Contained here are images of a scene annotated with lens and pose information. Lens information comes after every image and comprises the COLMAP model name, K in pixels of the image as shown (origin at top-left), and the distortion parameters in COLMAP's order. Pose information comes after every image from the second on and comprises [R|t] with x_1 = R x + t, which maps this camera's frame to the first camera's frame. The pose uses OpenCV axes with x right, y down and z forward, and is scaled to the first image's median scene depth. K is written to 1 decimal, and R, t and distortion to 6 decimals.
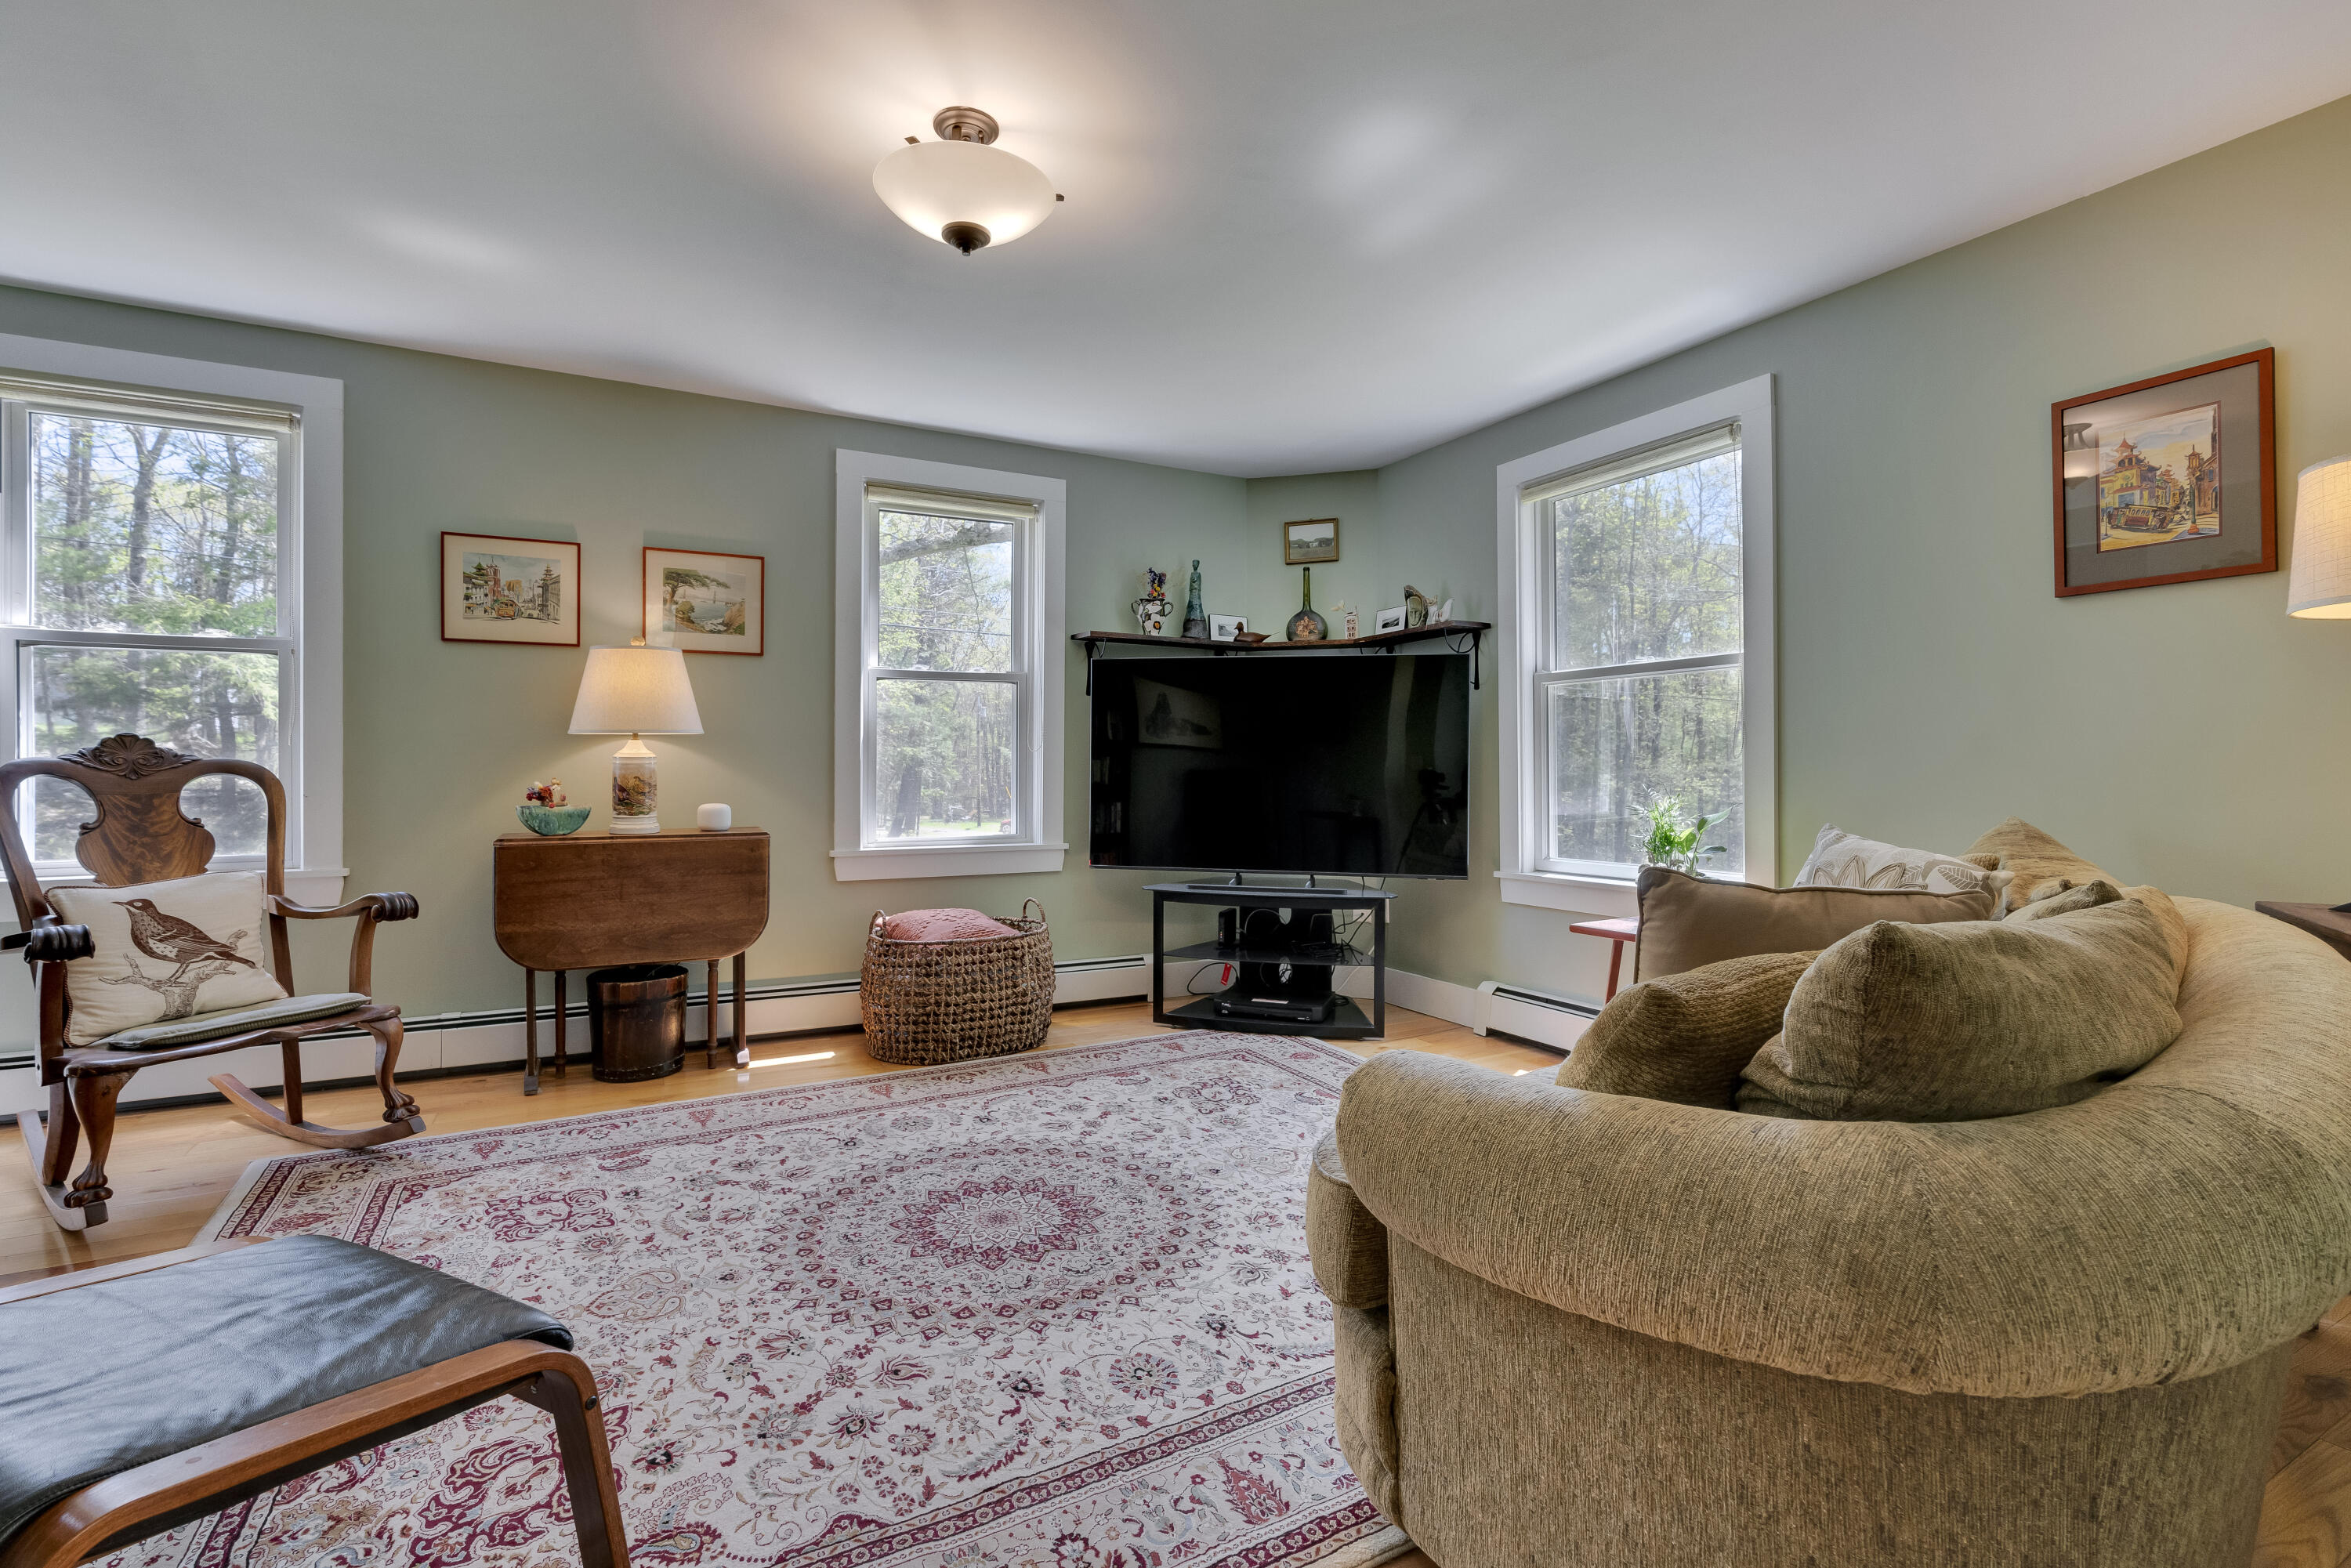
lens RADIAL K [[1076.0, 0, 1221.9], [0, 1076.0, 778.3], [0, 0, 1]] dist [-0.014979, 0.004809]
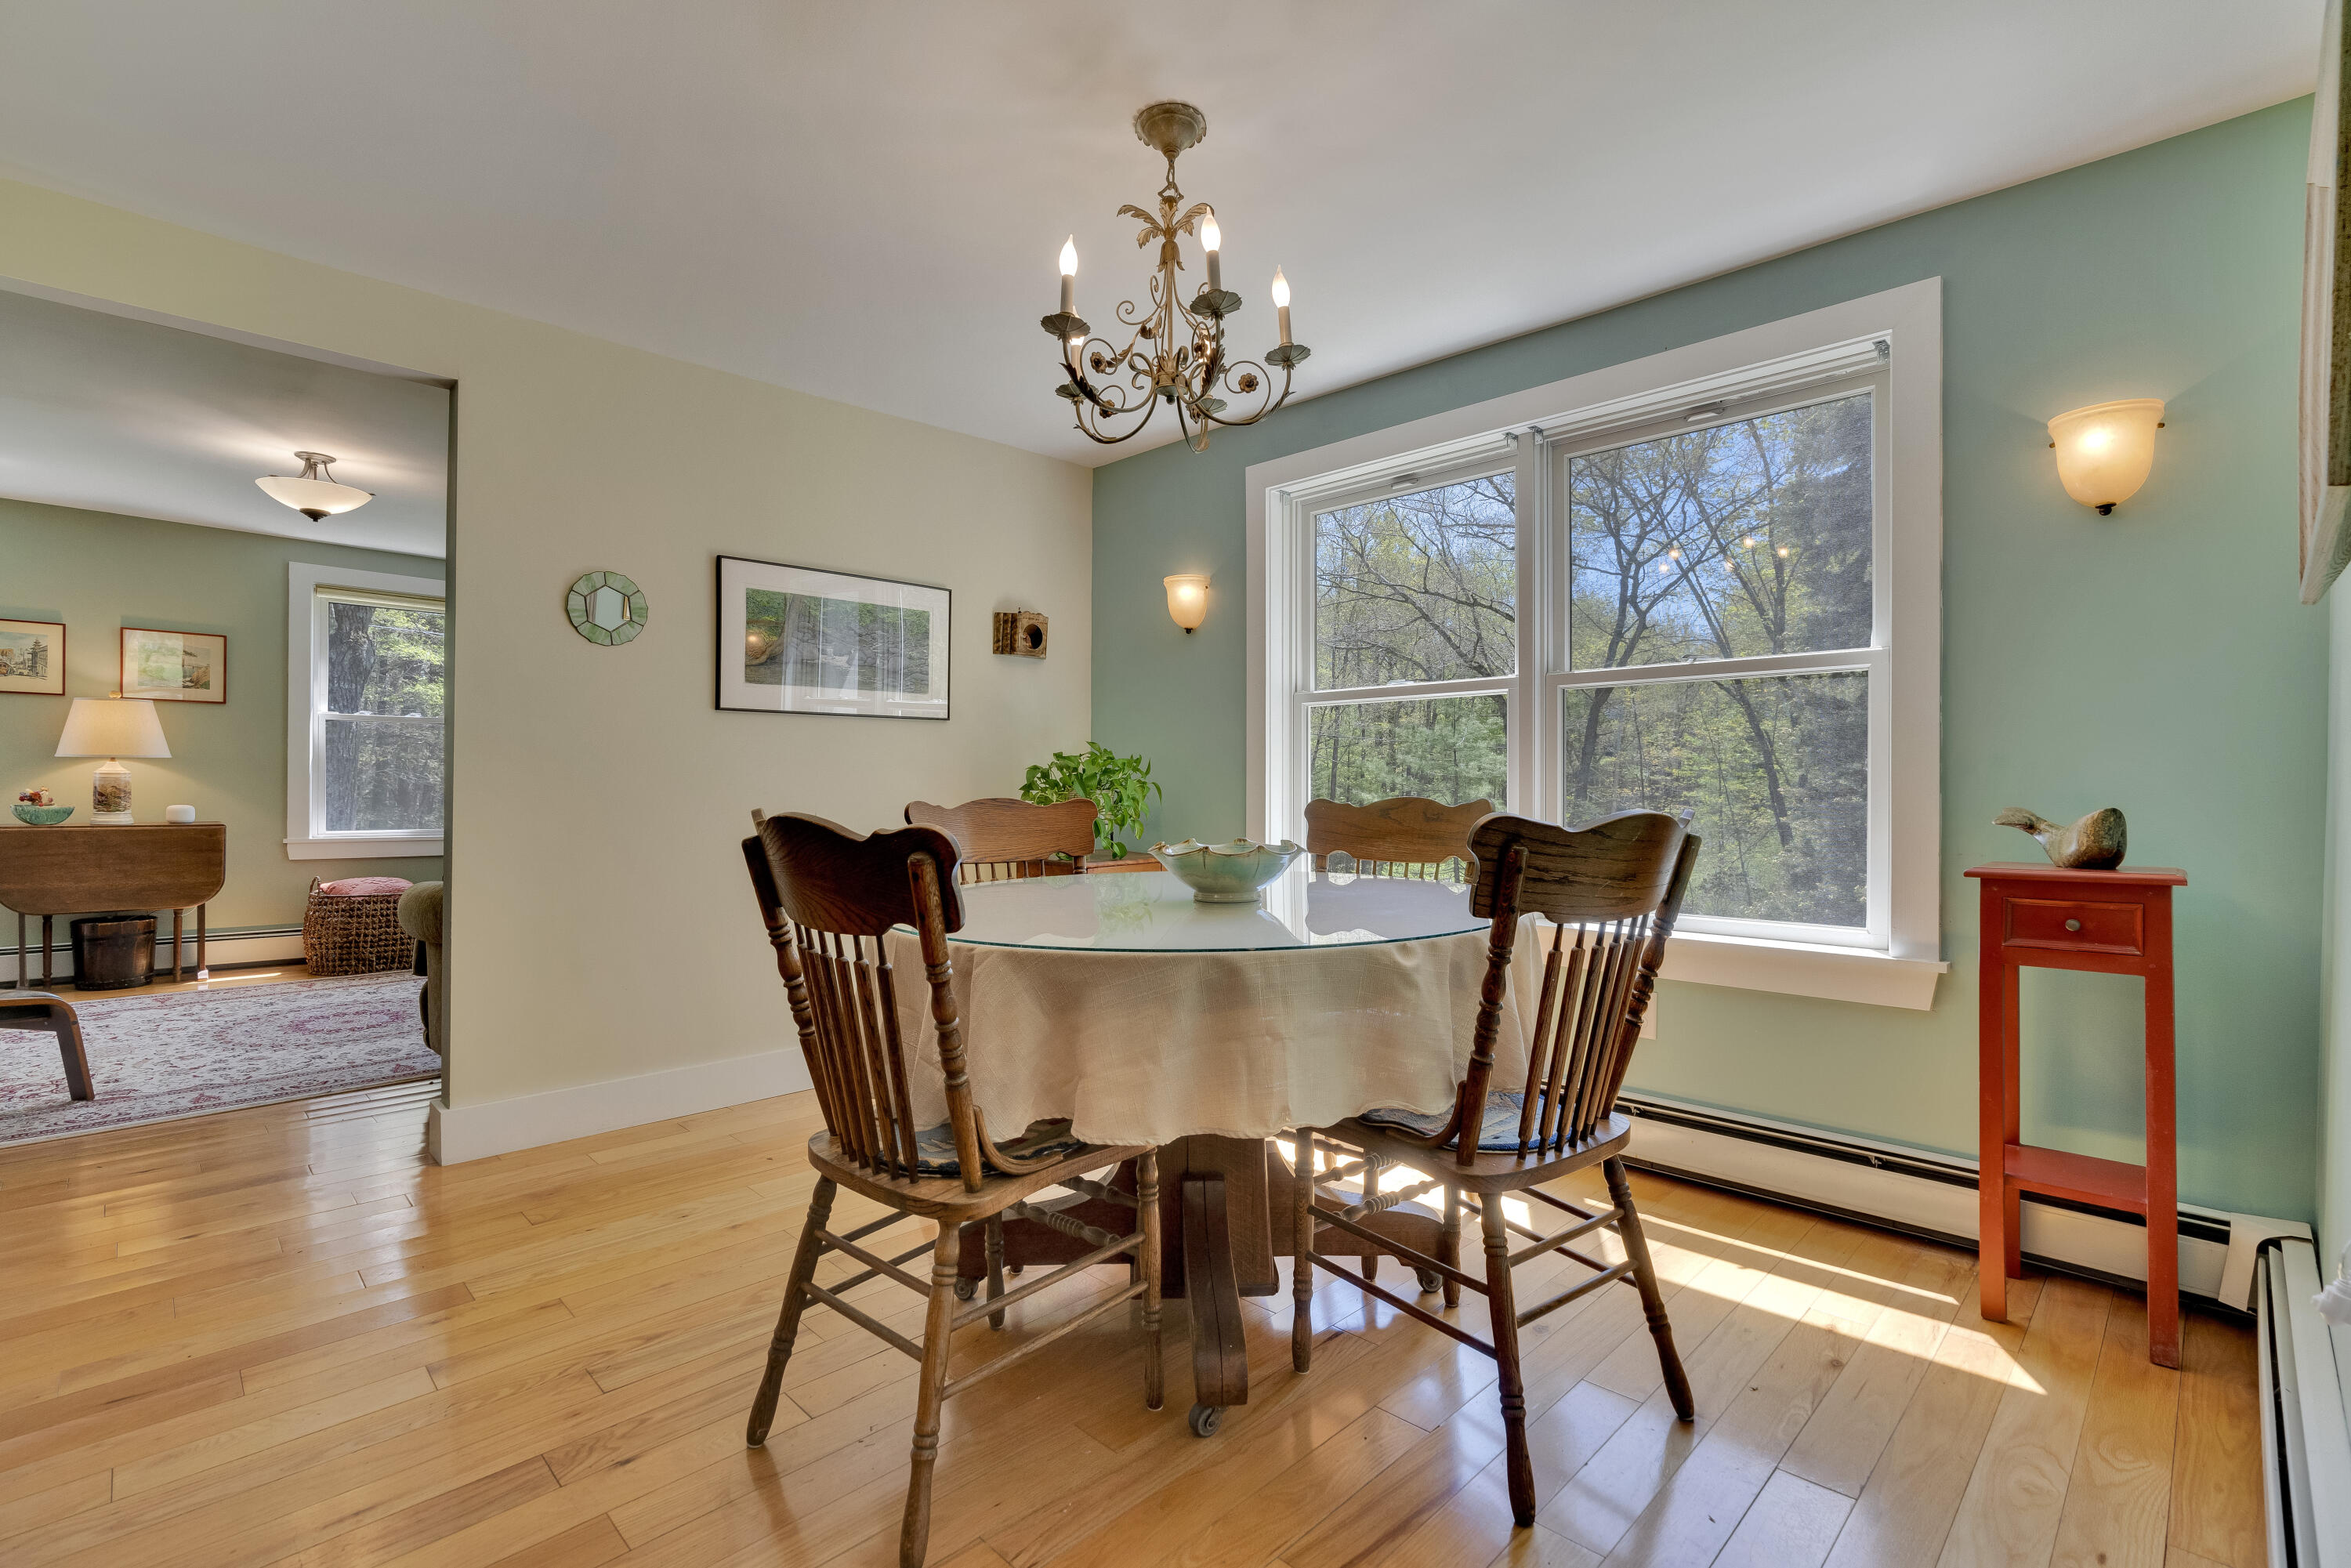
lens RADIAL K [[1076.0, 0, 1213.2], [0, 1076.0, 800.3], [0, 0, 1]] dist [-0.014979, 0.004809]
pose [[0.956505, -0.000809, 0.291715, 0.468733], [0.003570, 0.999954, -0.008931, 0.036354], [-0.291694, 0.009584, 0.956464, -0.833828]]
